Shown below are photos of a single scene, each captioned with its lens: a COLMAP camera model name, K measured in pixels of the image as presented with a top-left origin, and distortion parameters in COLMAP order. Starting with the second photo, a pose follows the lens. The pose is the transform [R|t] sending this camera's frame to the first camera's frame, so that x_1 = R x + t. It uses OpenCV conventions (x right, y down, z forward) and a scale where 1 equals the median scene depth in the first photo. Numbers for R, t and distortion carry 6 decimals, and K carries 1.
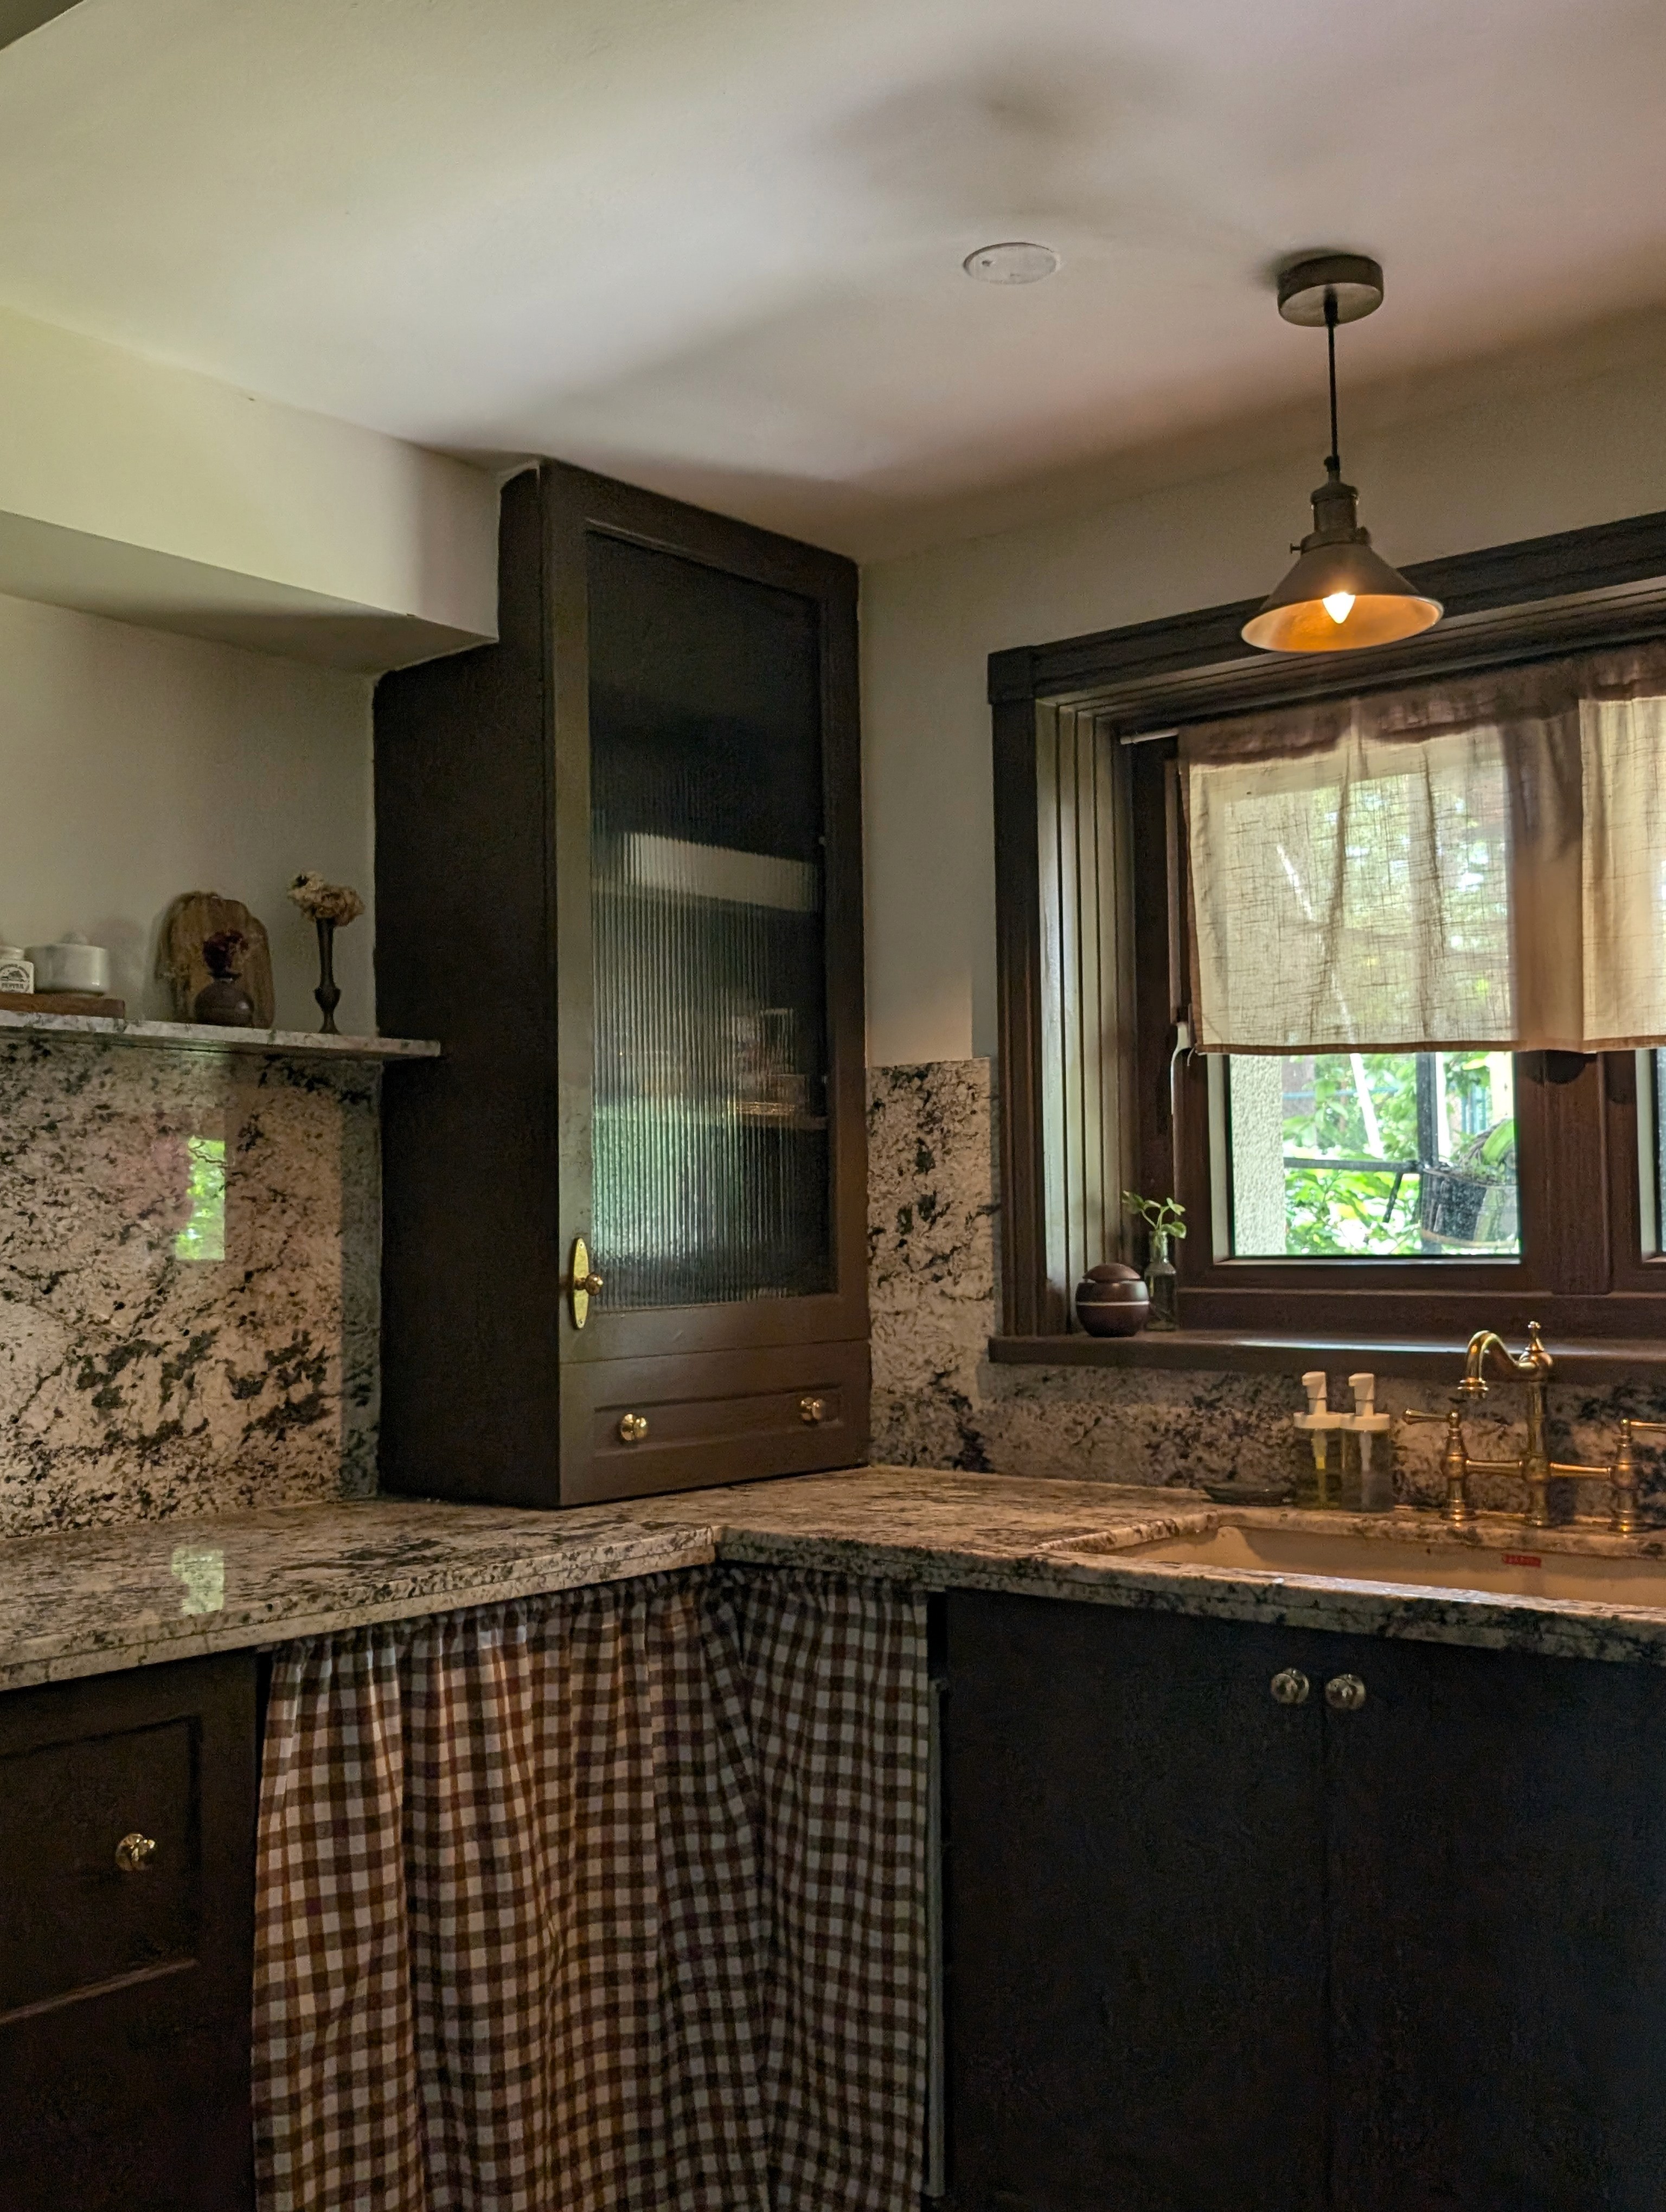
lens RADIAL K [[2176.5, 0, 836.8], [0, 2176.5, 1112.6], [0, 0, 1]] dist [0.178576, -0.505322]
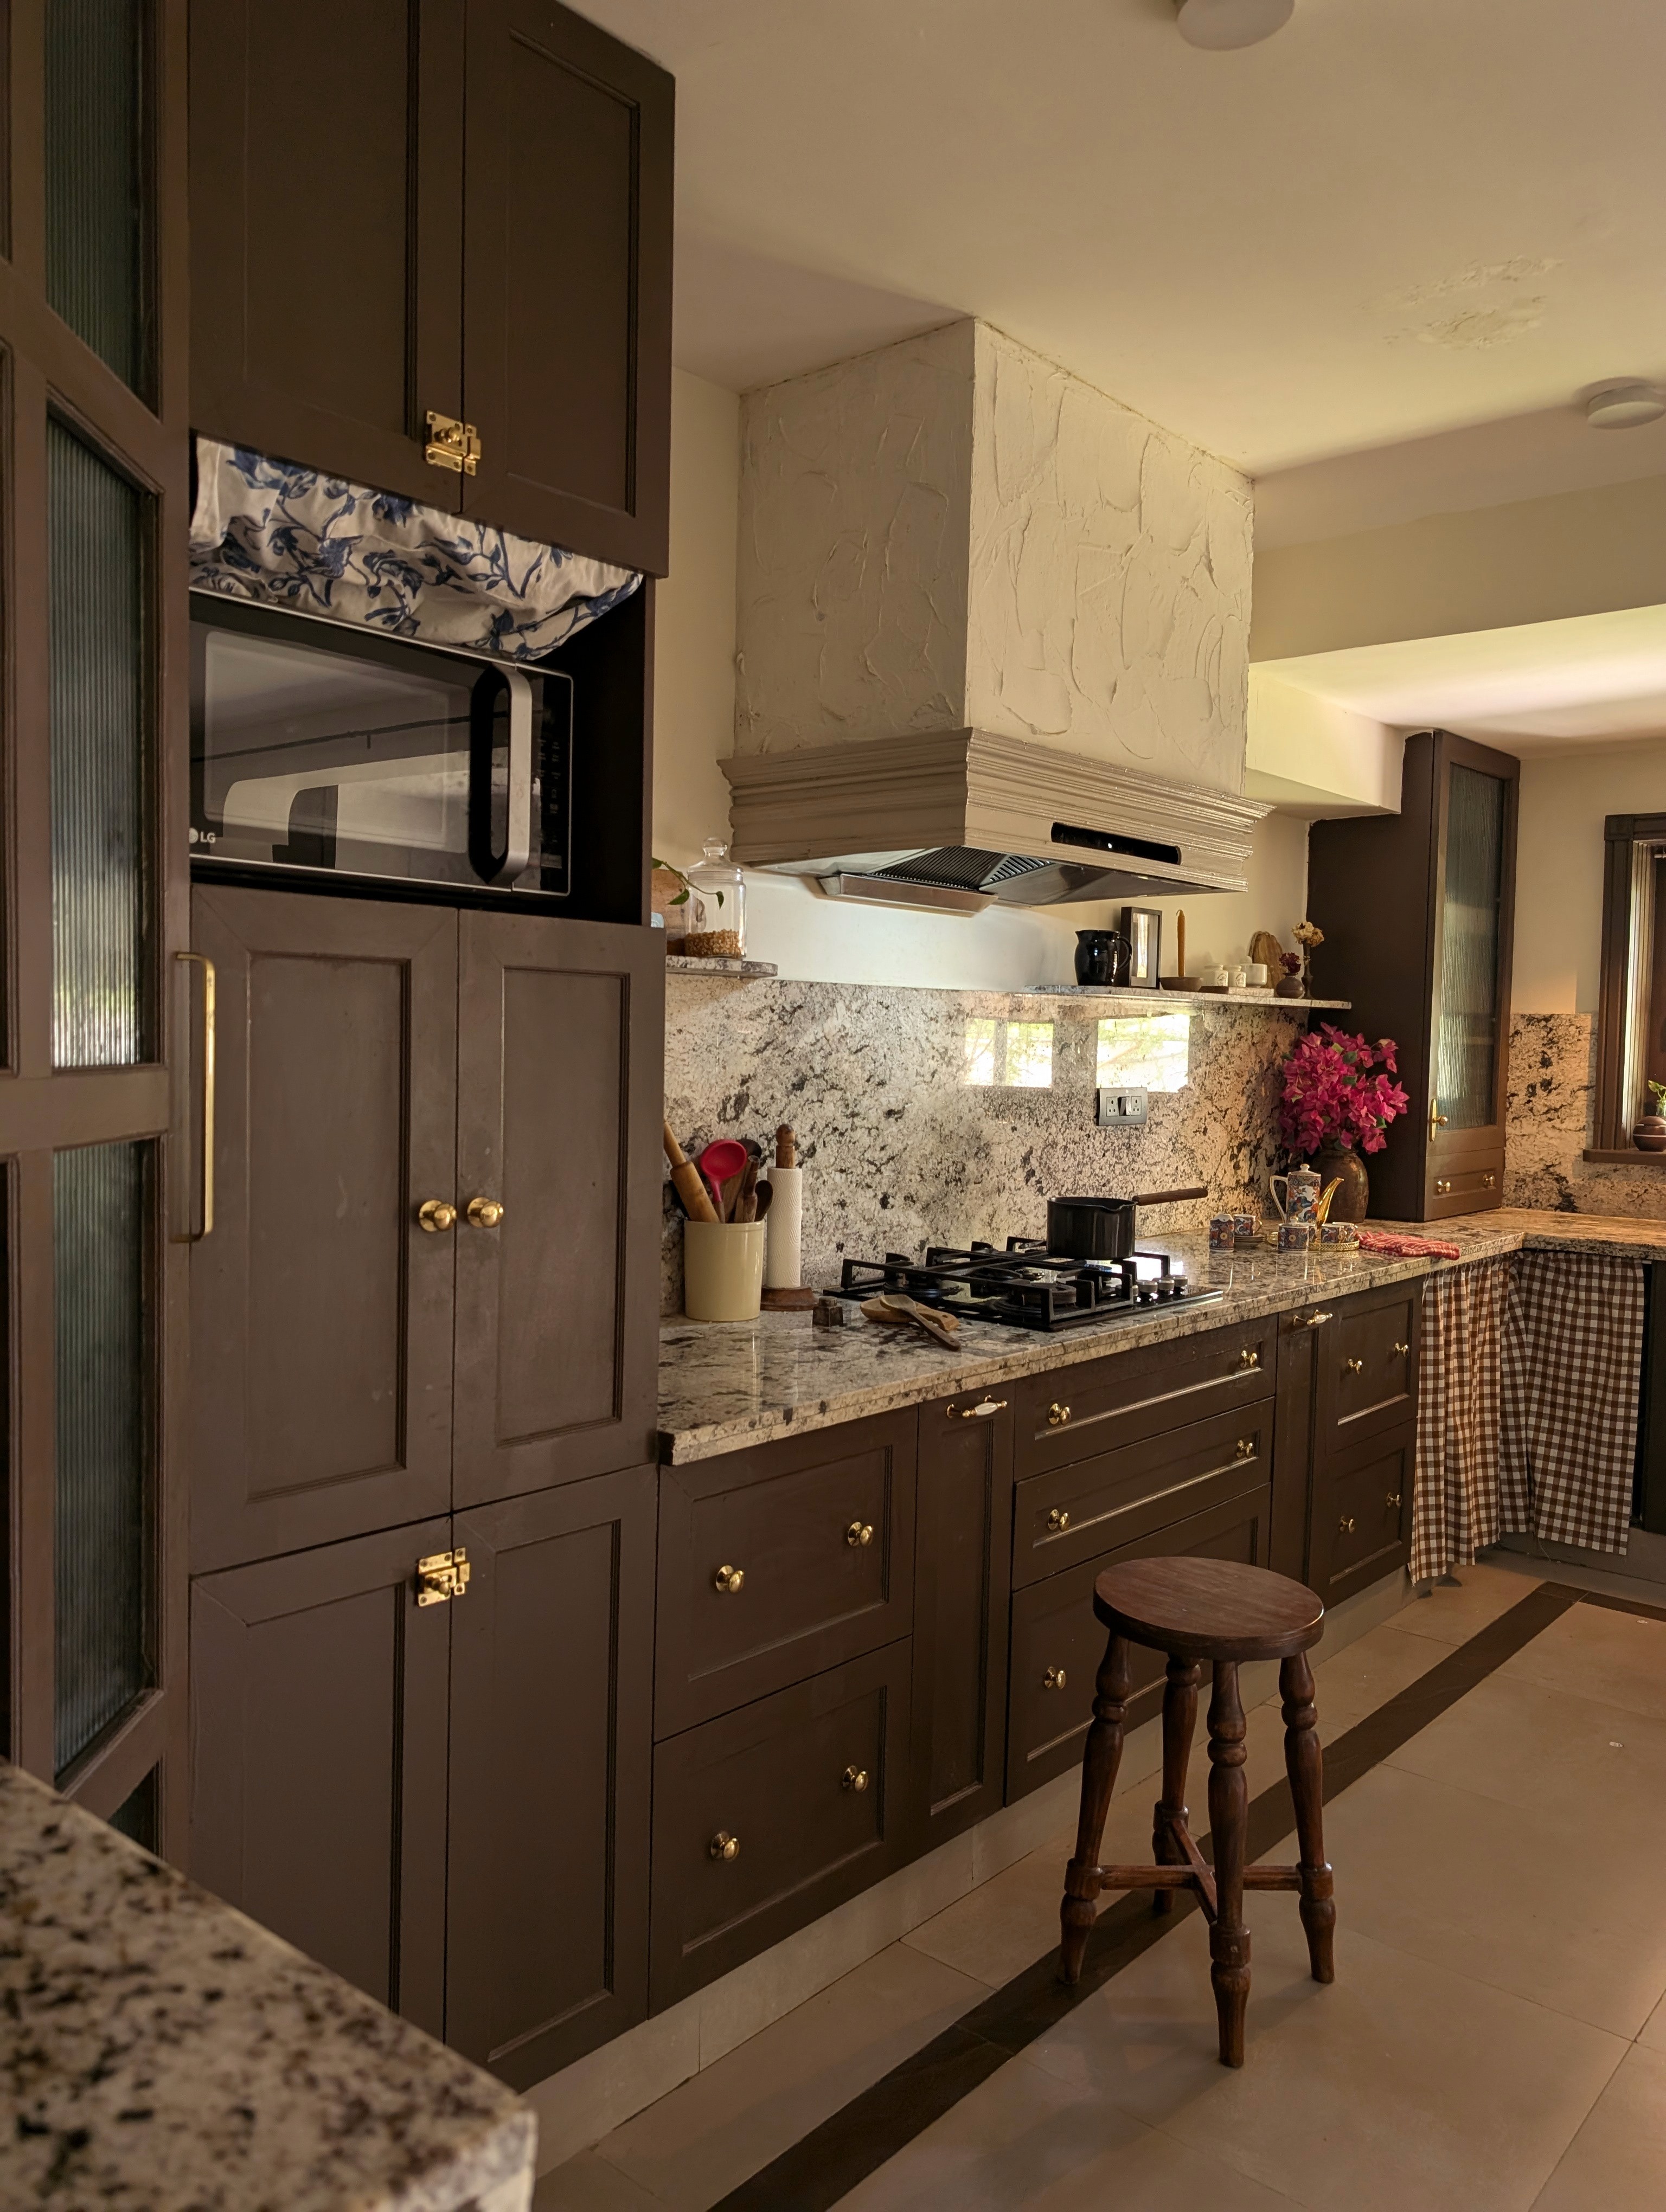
lens RADIAL K [[1541.2, 0, 835.2], [0, 1541.2, 1124.6], [0, 0, 1]] dist [0.029219, -0.060225]
pose [[0.998985, 0.033211, -0.030433, -0.652195], [-0.029636, 0.993355, 0.111209, -0.068781], [0.033924, -0.110194, 0.993331, -0.529818]]
